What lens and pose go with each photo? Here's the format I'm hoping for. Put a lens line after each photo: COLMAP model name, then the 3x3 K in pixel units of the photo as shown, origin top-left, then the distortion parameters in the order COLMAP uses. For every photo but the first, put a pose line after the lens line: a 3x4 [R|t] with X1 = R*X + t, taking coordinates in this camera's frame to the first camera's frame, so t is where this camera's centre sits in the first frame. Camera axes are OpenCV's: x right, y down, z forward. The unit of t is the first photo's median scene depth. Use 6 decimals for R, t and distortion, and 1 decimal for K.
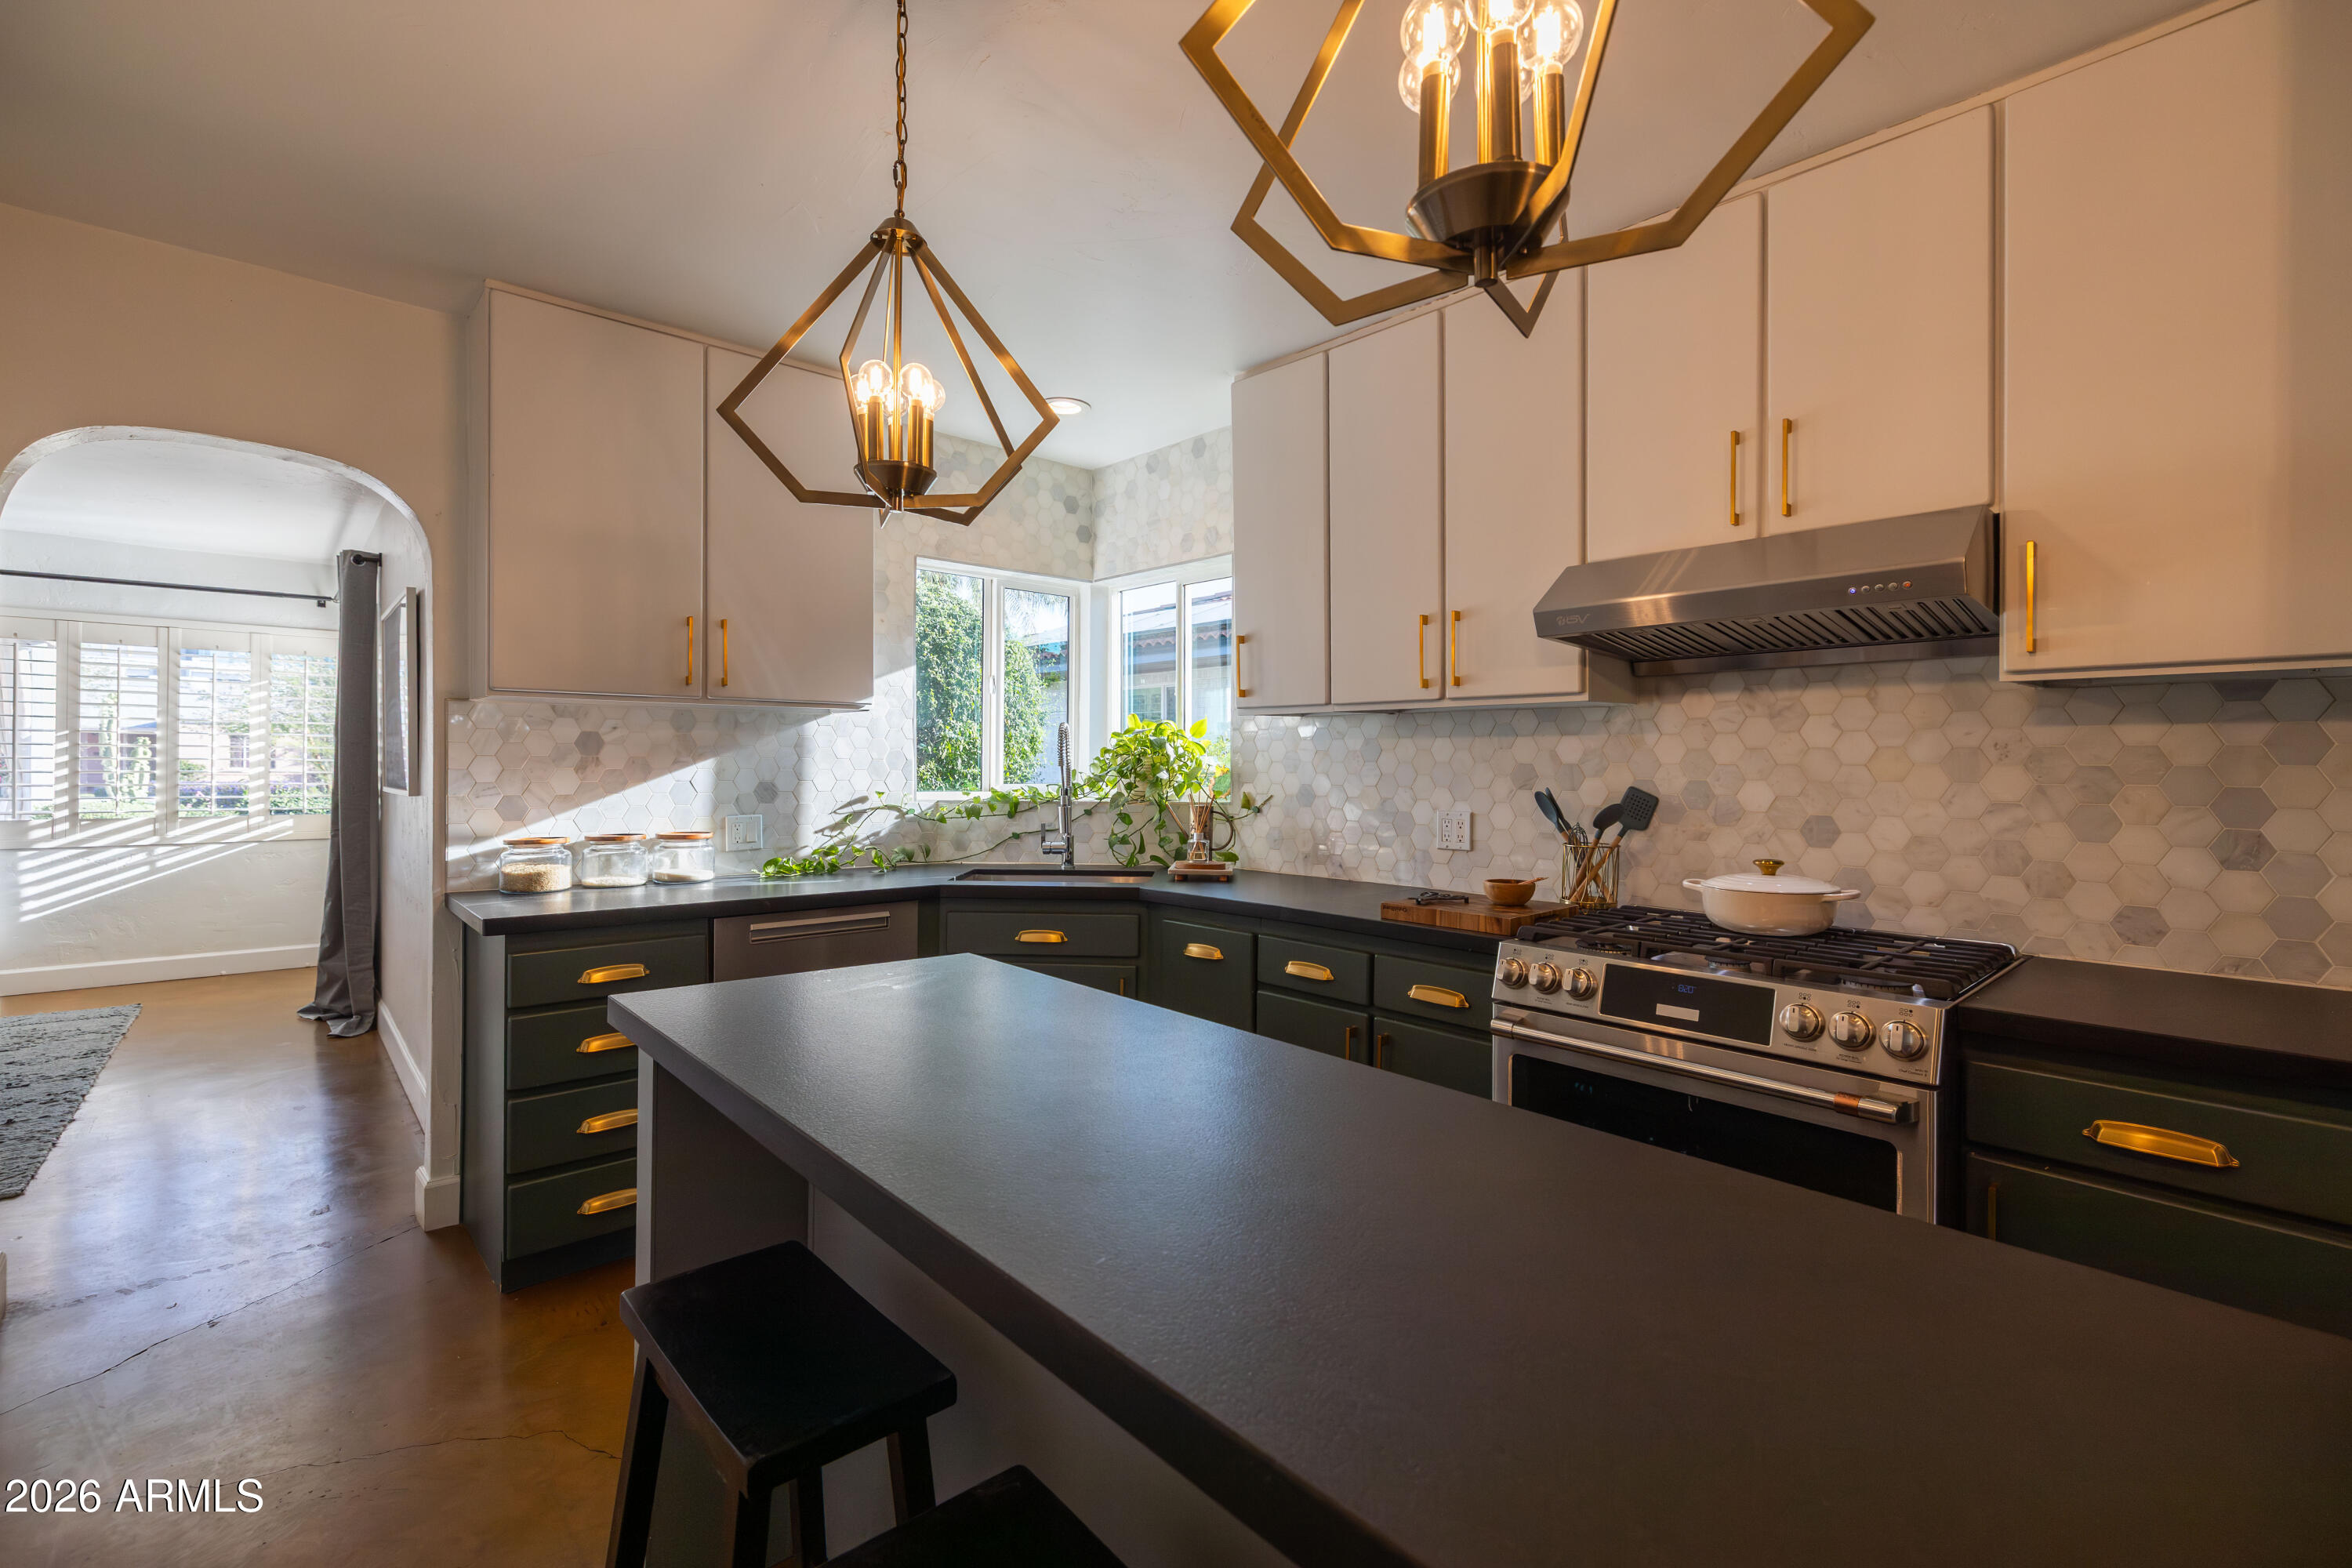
lens RADIAL K [[1016.5, 0, 1165.7], [0, 1016.5, 768.8], [0, 0, 1]] dist [-0.000729, 0.000363]
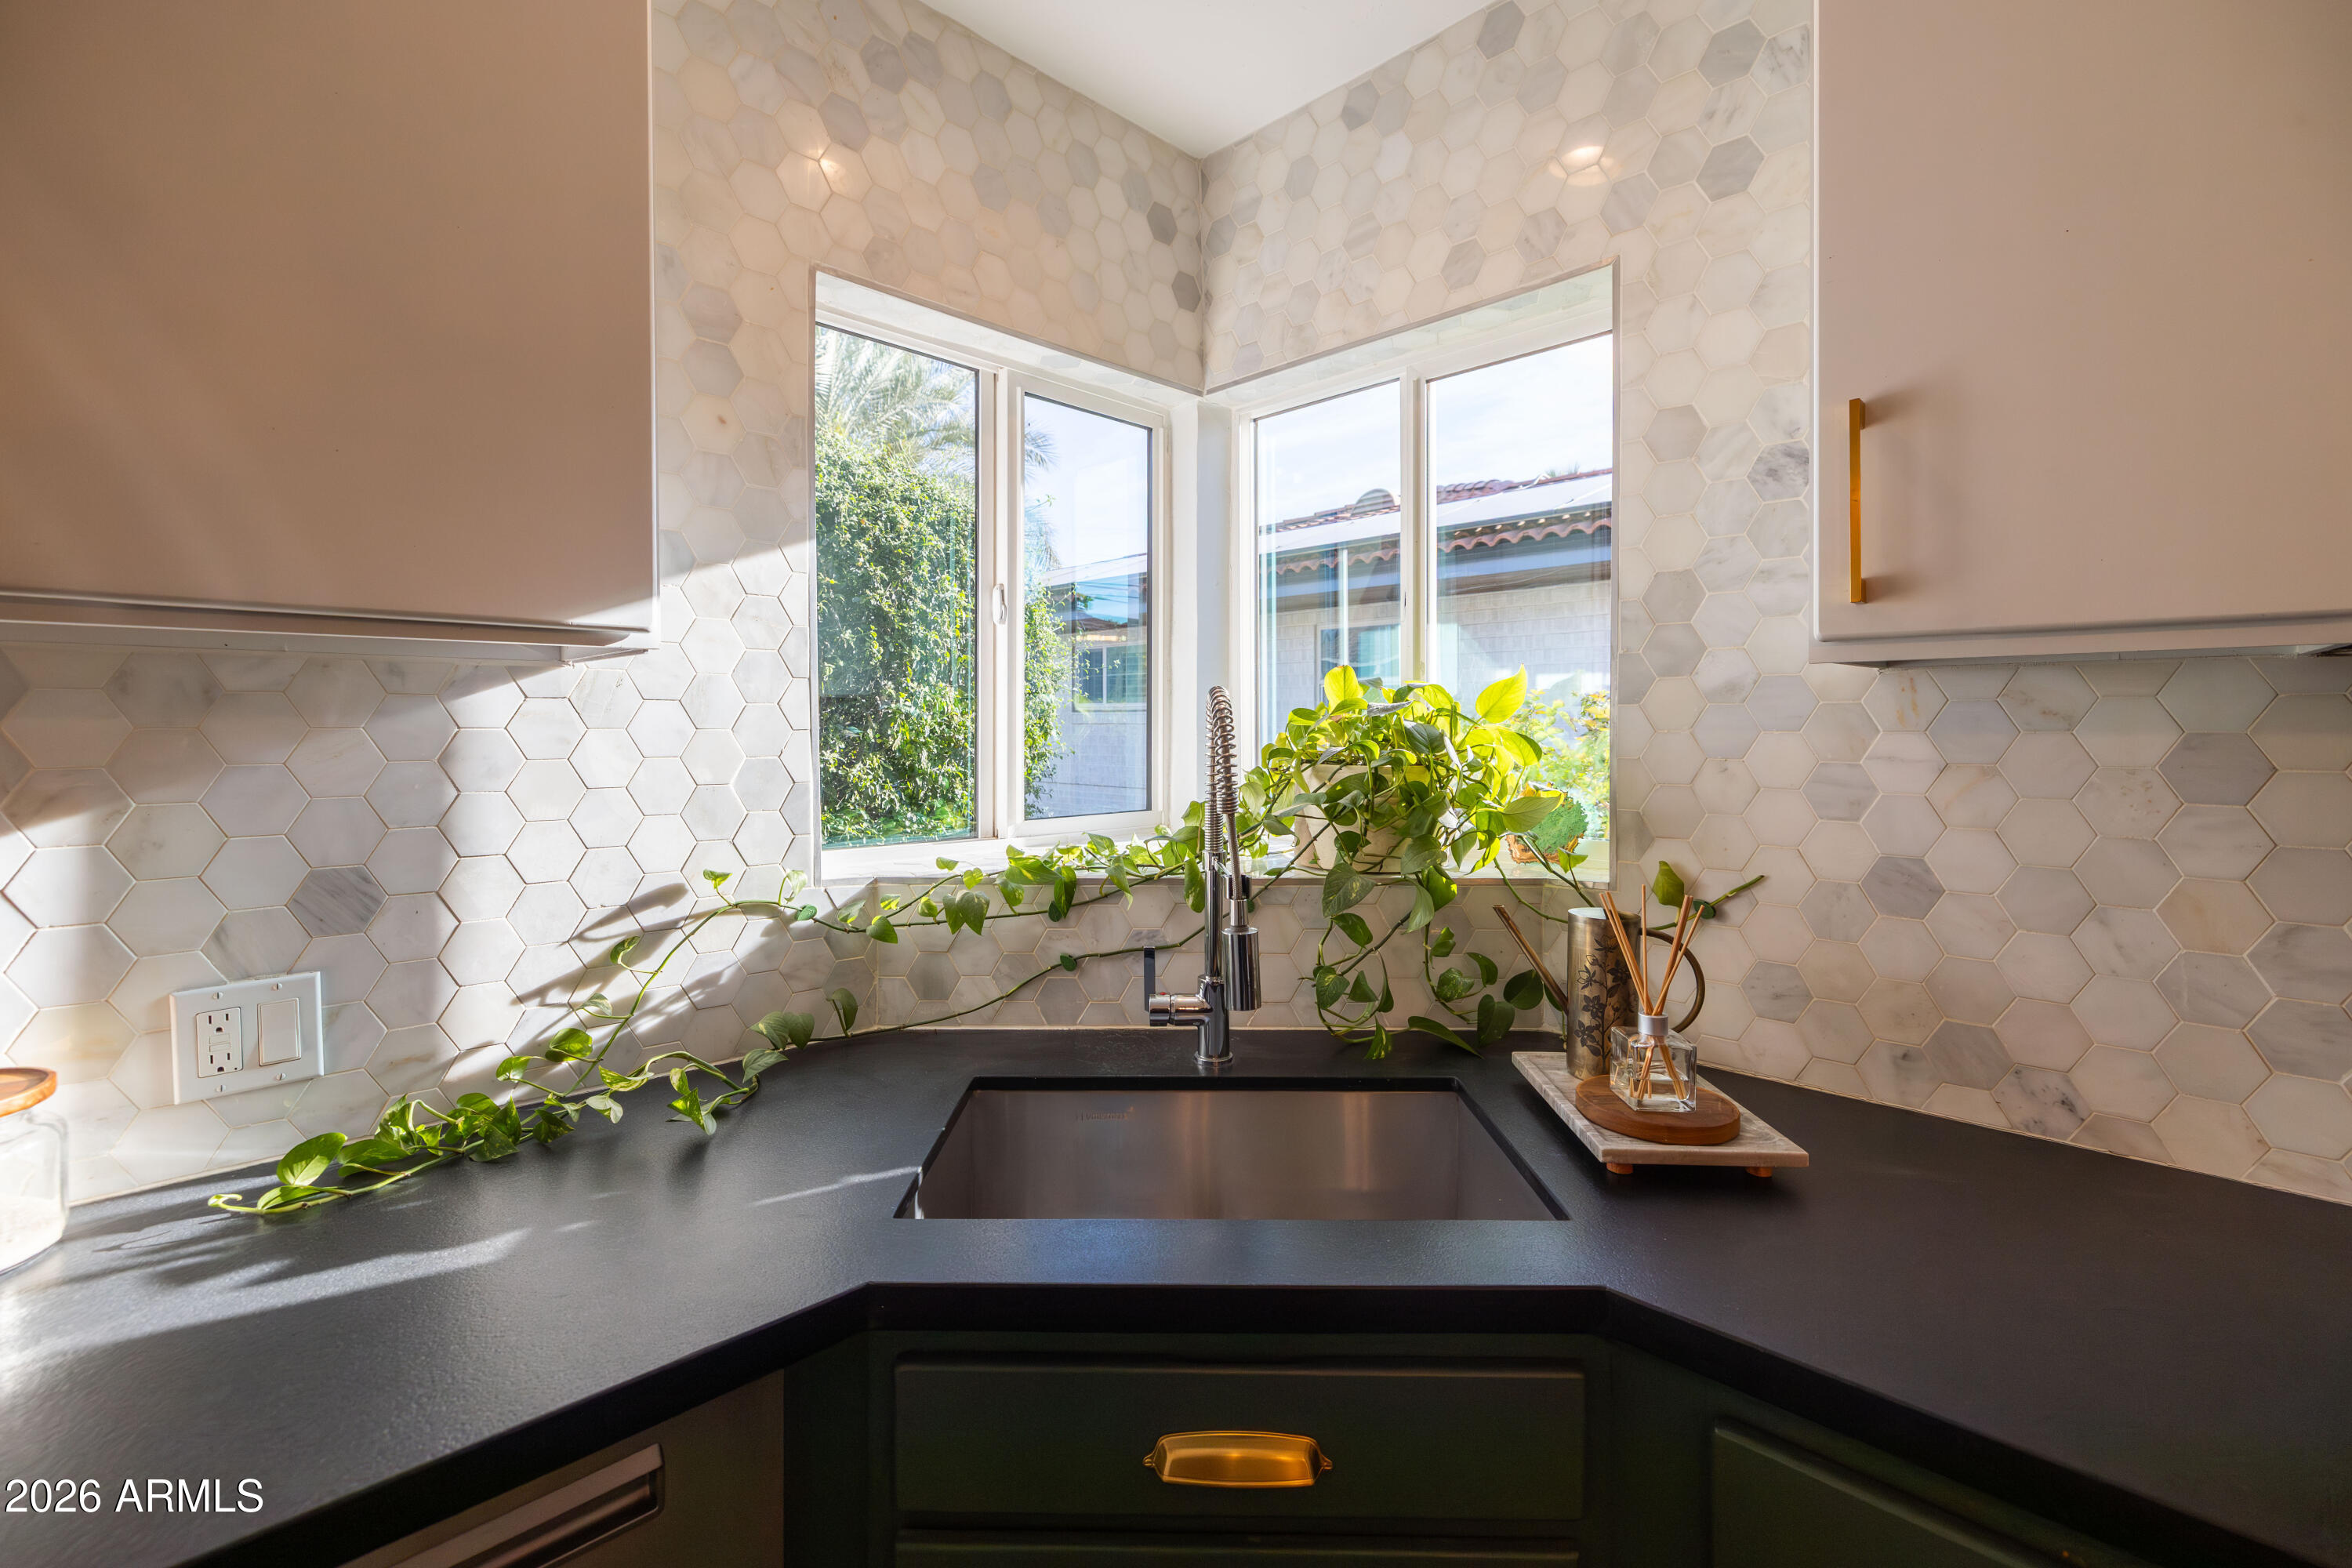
lens RADIAL K [[1007.0, 0, 1173.0], [0, 1007.0, 734.3], [0, 0, 1]] dist [0.002278, 0.000050]
pose [[0.998893, -0.005971, 0.046668, -0.141124], [0.005839, 0.999979, 0.002948, -0.031022], [-0.046685, -0.002672, 0.998906, 0.675474]]
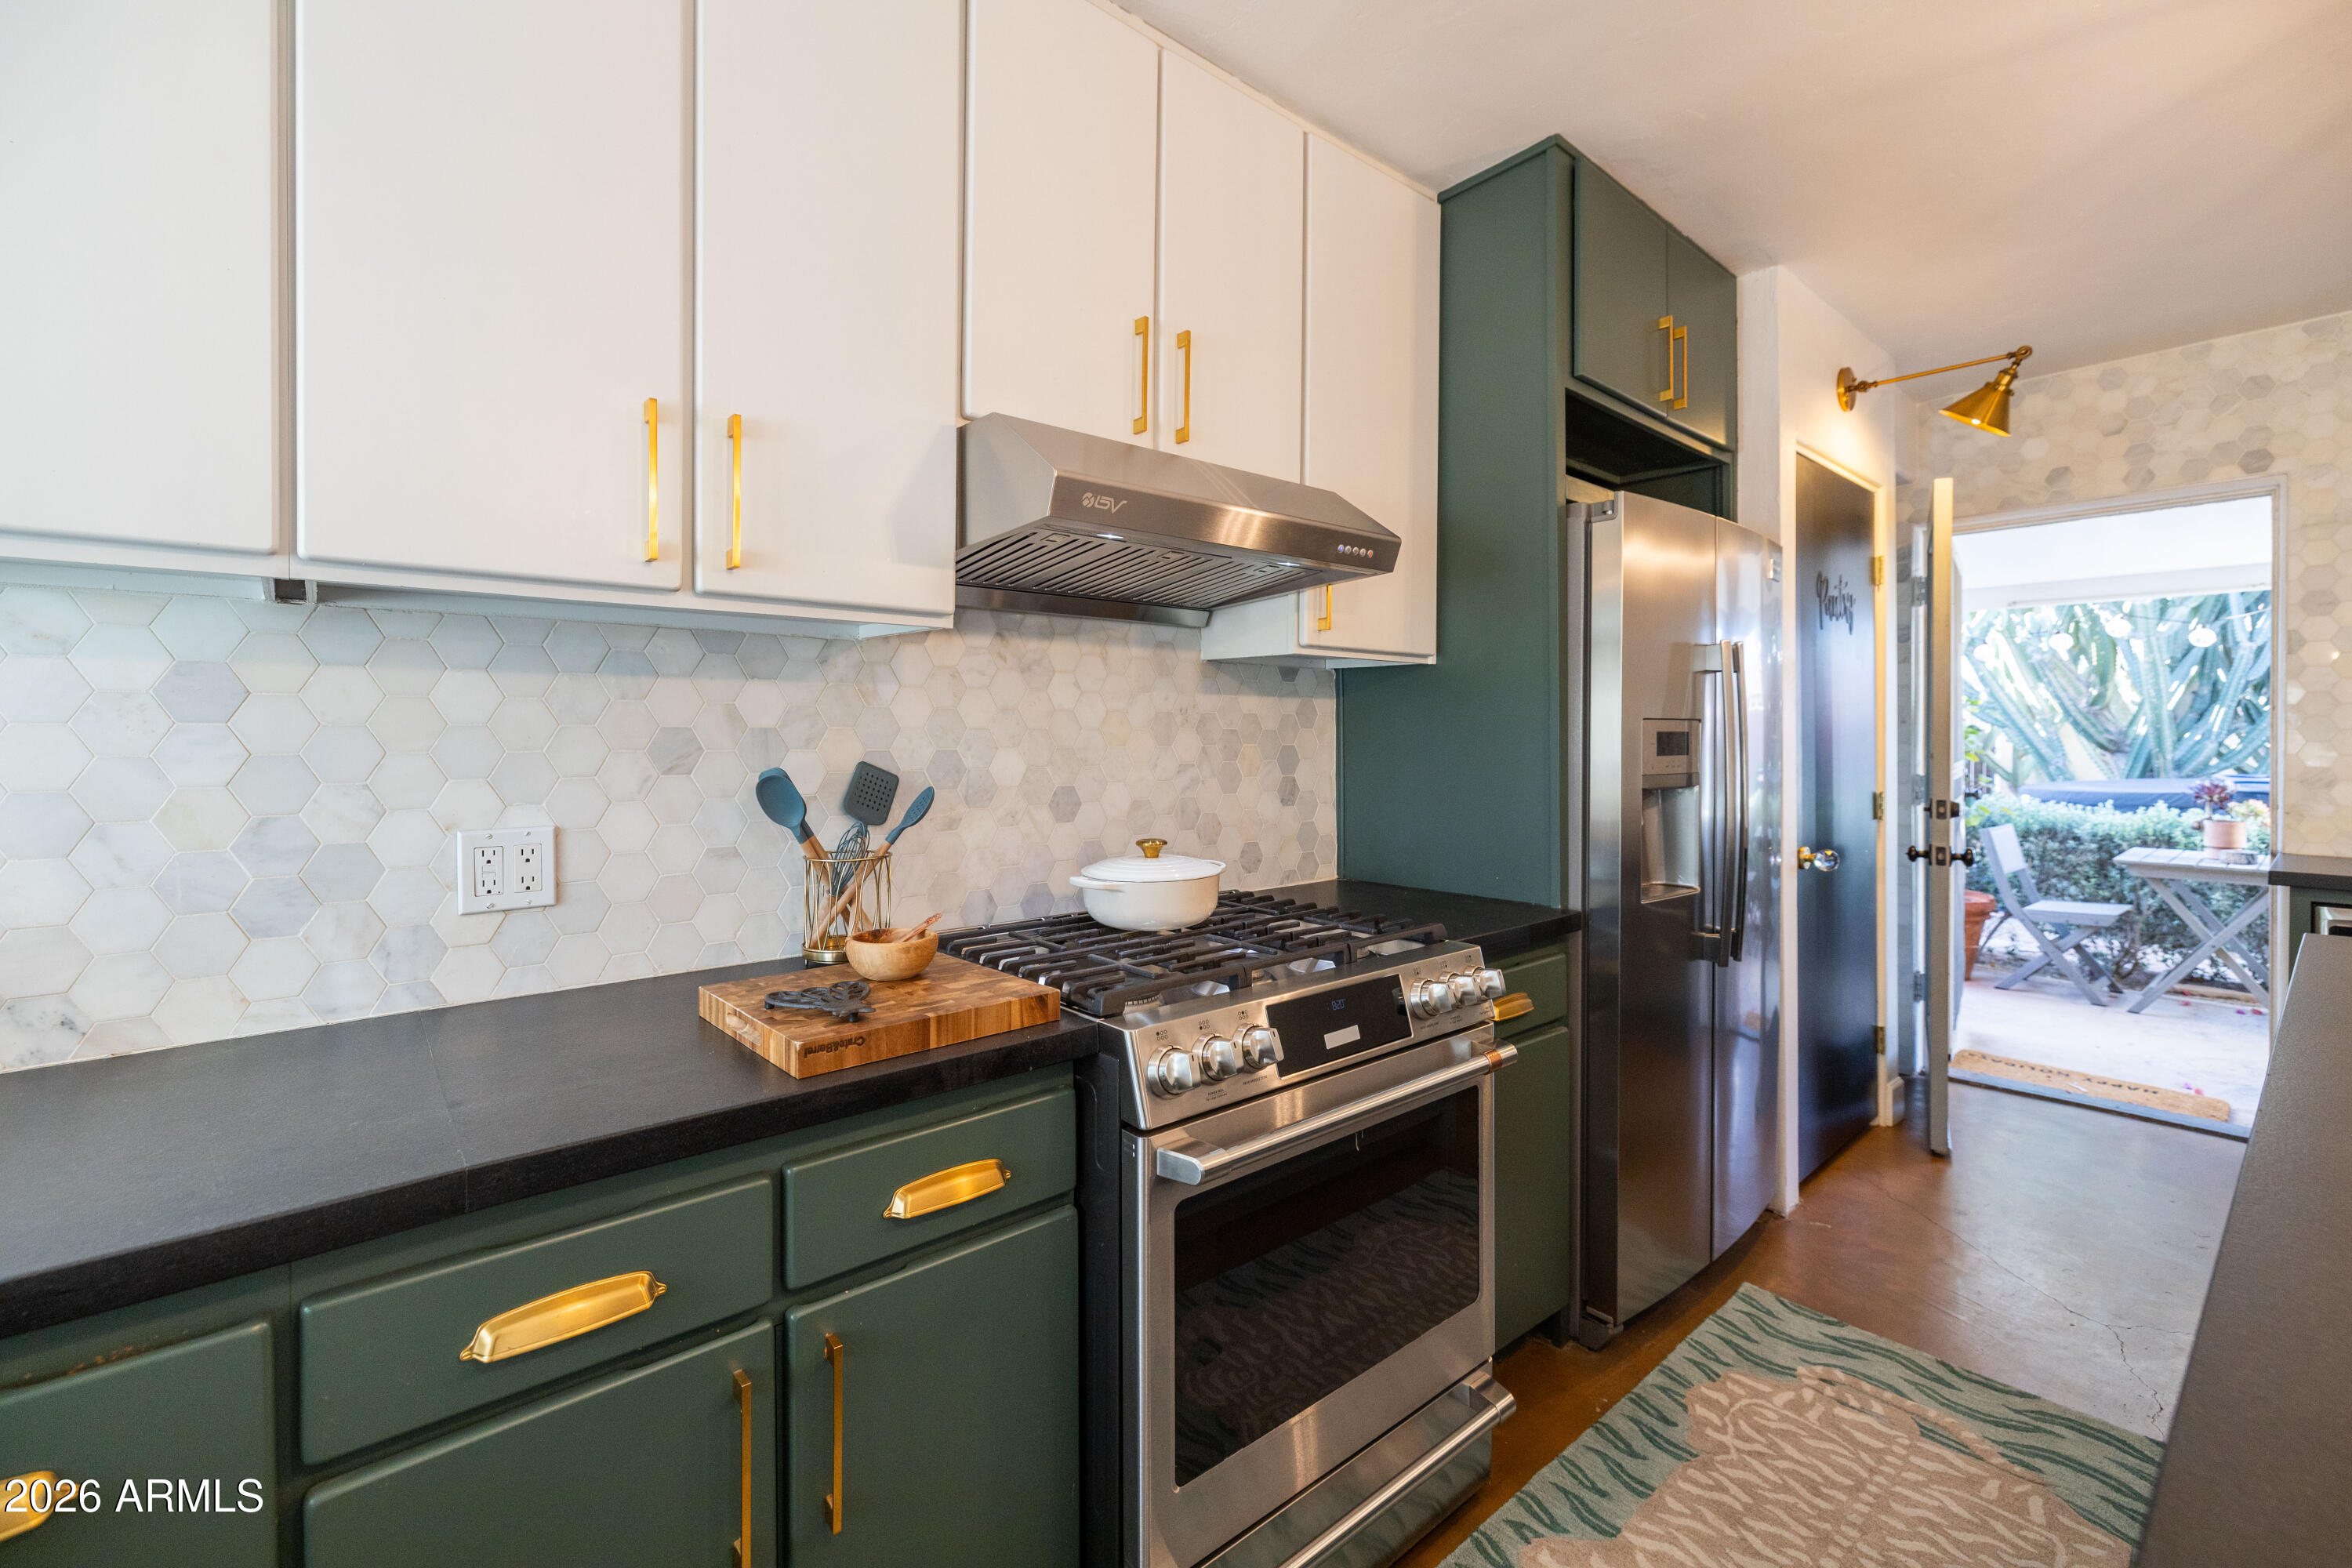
lens RADIAL K [[1001.7, 0, 1171.6], [0, 1001.7, 740.7], [0, 0, 1]] dist [-0.001623, -0.000035]
pose [[0.025139, -0.009566, 0.999638, -0.156119], [0.007275, 0.999929, 0.009385, -0.000693], [-0.999657, 0.007036, 0.025207, 0.613811]]
